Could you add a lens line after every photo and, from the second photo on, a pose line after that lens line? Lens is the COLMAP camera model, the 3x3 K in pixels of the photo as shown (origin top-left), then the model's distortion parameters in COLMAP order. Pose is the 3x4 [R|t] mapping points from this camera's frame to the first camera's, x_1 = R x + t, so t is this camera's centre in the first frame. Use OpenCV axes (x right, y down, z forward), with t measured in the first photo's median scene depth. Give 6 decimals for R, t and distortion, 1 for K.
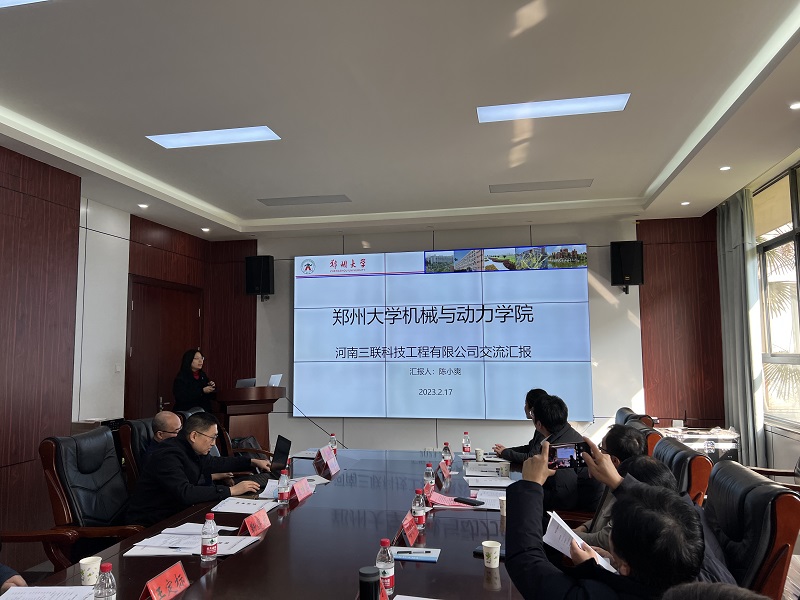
lens RADIAL K [[592.6, 0, 391.4], [0, 592.6, 296.7], [0, 0, 1]] dist [0.004250, 0.002267]
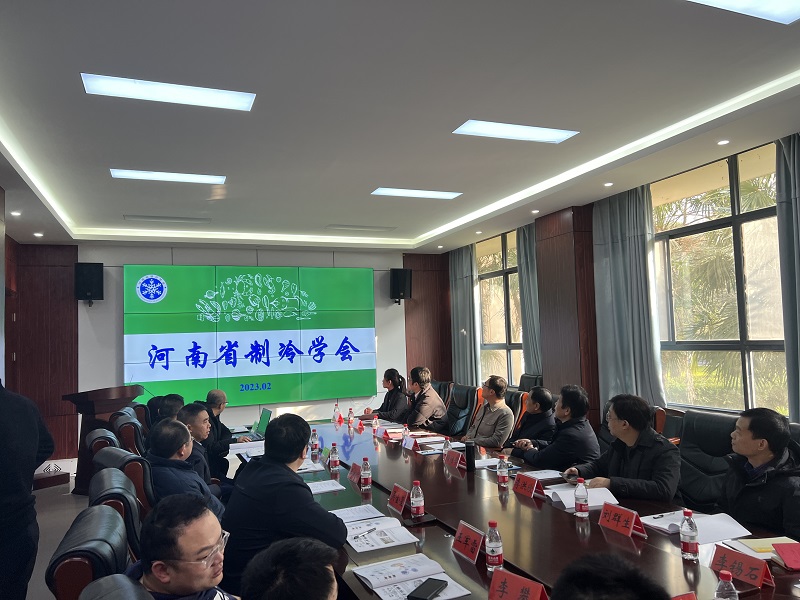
lens RADIAL K [[592.6, 0, 400.0], [0, 592.6, 300.0], [0, 0, 1]] dist [0.009623, 0.000702]
pose [[0.823125, 0.015518, 0.567648, -0.463135], [-0.021785, 0.999754, 0.004260, -0.025349], [-0.567442, -0.015873, 0.823260, -0.199700]]
